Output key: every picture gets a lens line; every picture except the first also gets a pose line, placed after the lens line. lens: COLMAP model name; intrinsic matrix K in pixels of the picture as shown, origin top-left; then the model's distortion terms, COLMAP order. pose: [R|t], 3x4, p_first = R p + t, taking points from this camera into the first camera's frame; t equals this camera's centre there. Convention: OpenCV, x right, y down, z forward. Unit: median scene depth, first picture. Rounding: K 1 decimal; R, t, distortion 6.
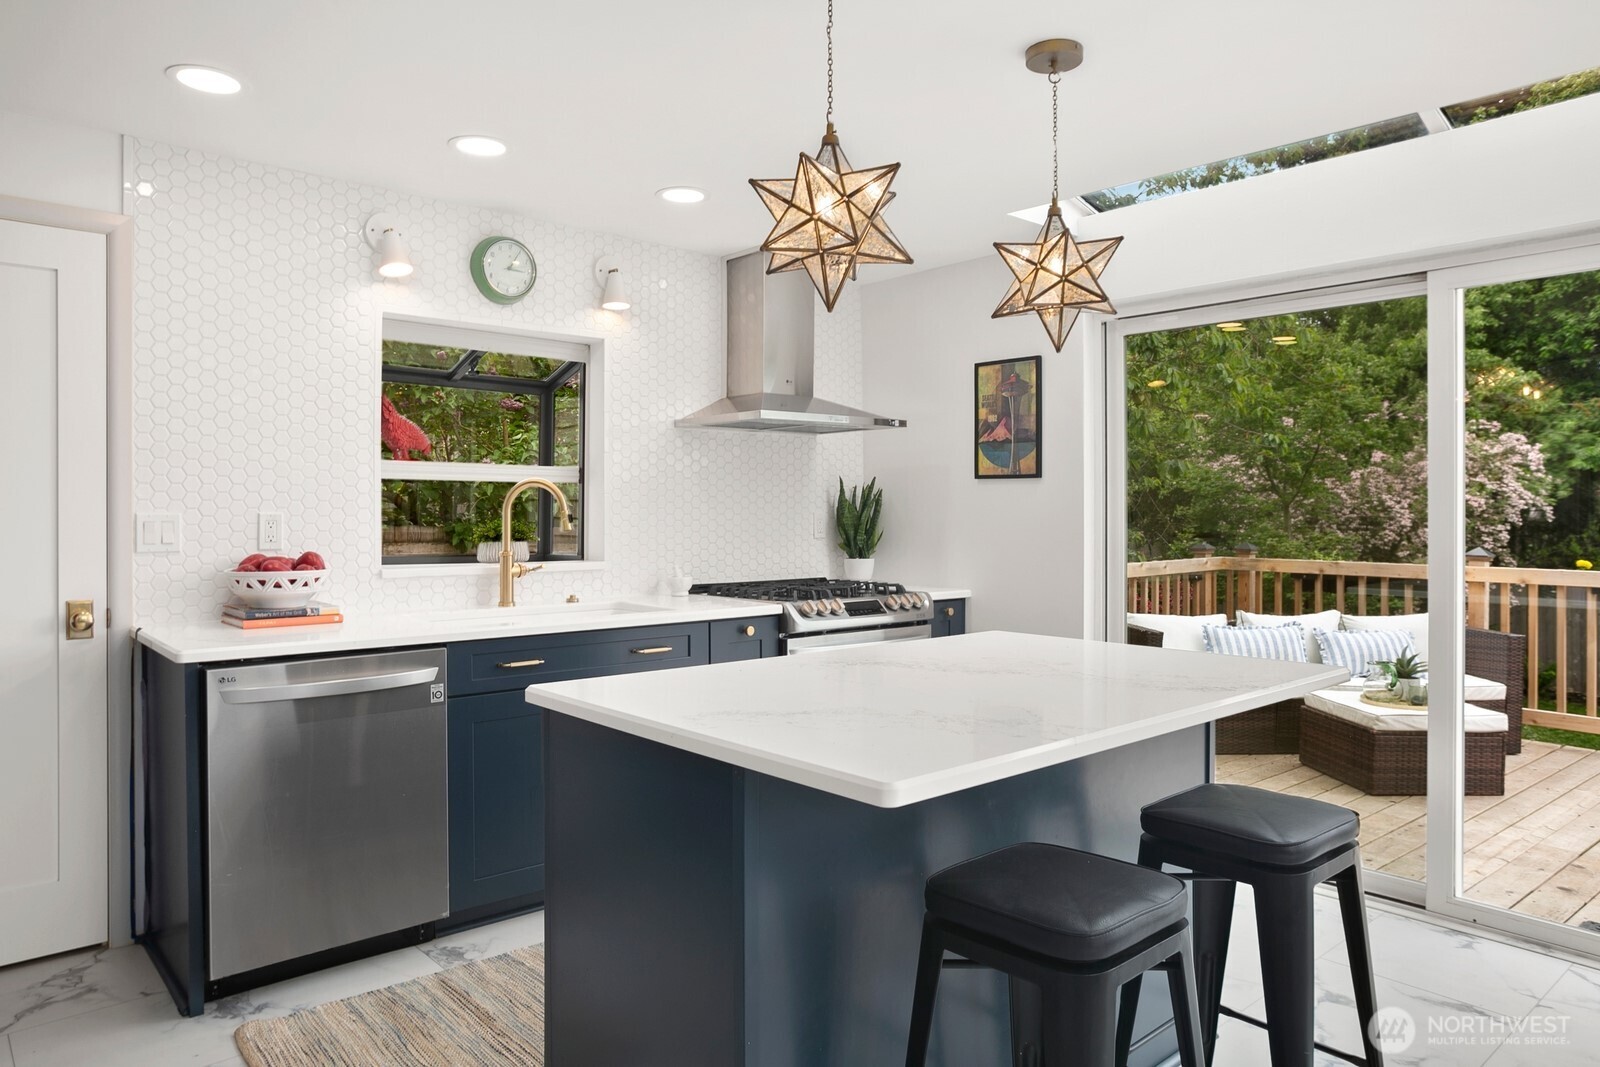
lens RADIAL K [[1075.6, 0, 800.0], [0, 1075.6, 533.5], [0, 0, 1]] dist [-0.060532, 0.069188]
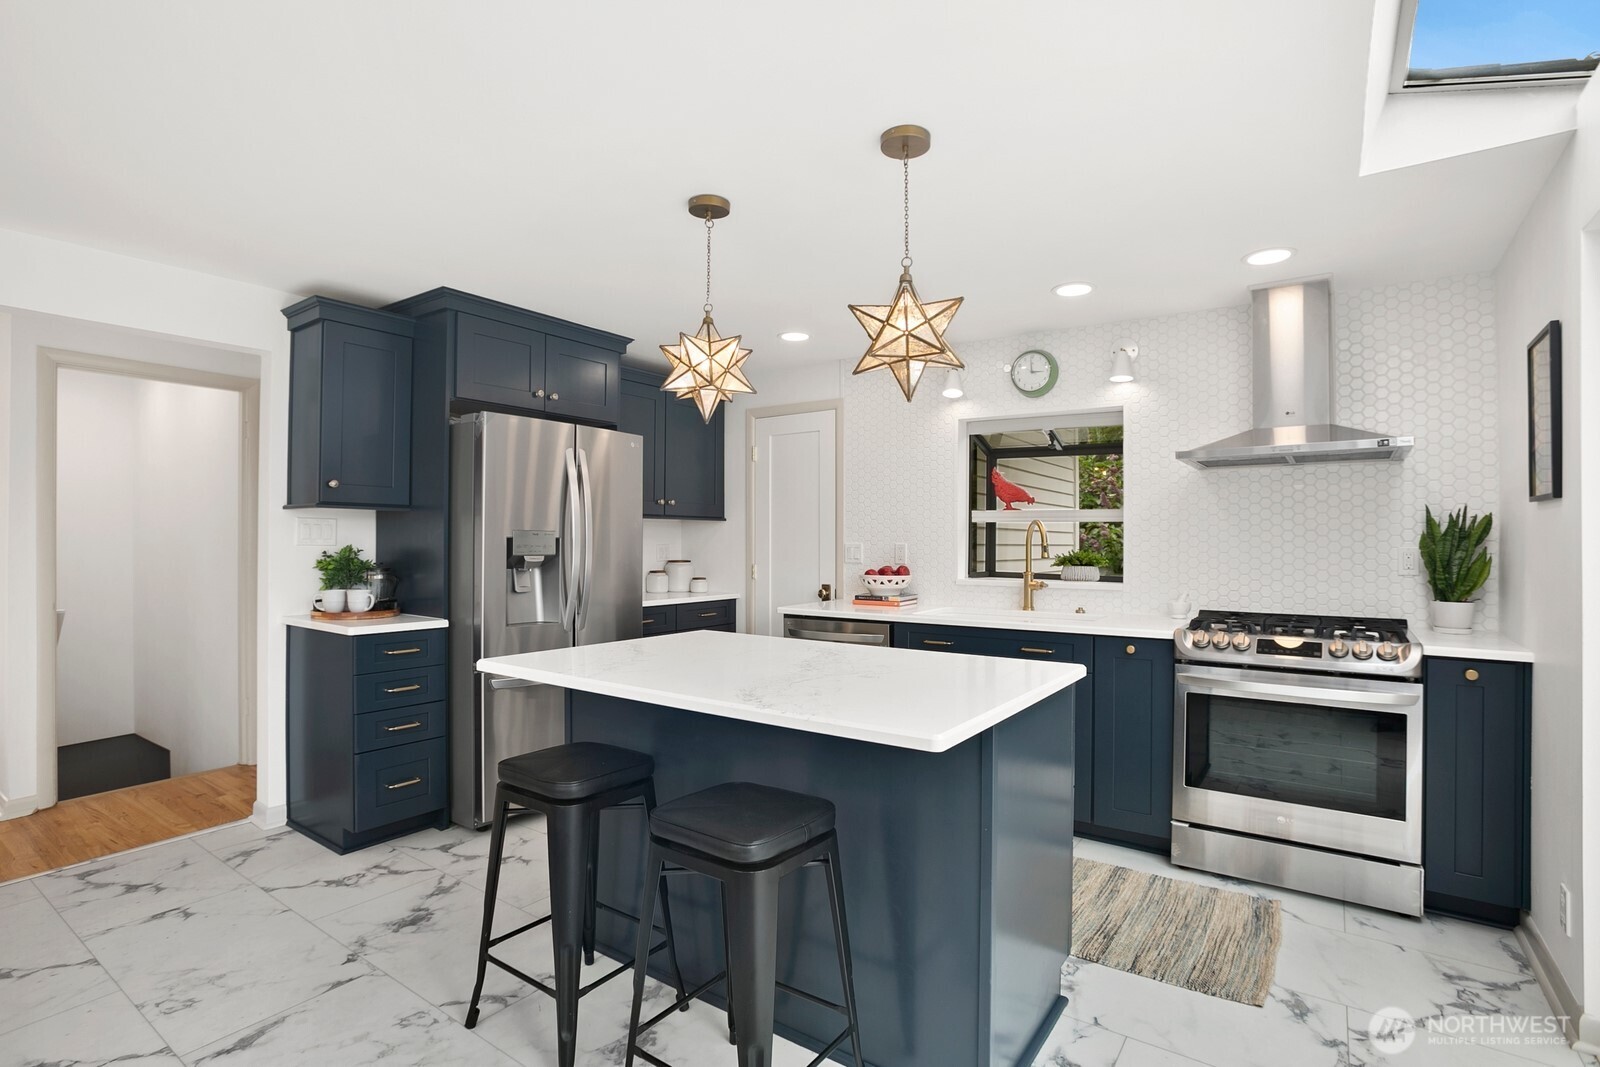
lens RADIAL K [[765.0, 0, 800.0], [0, 765.0, 533.5], [0, 0, 1]] dist [-0.048687, 0.020280]
pose [[0.246173, -0.000477, -0.969226, 0.724771], [-0.018507, 0.999815, -0.005193, -0.026023], [0.969049, 0.019216, 0.246119, 0.523725]]
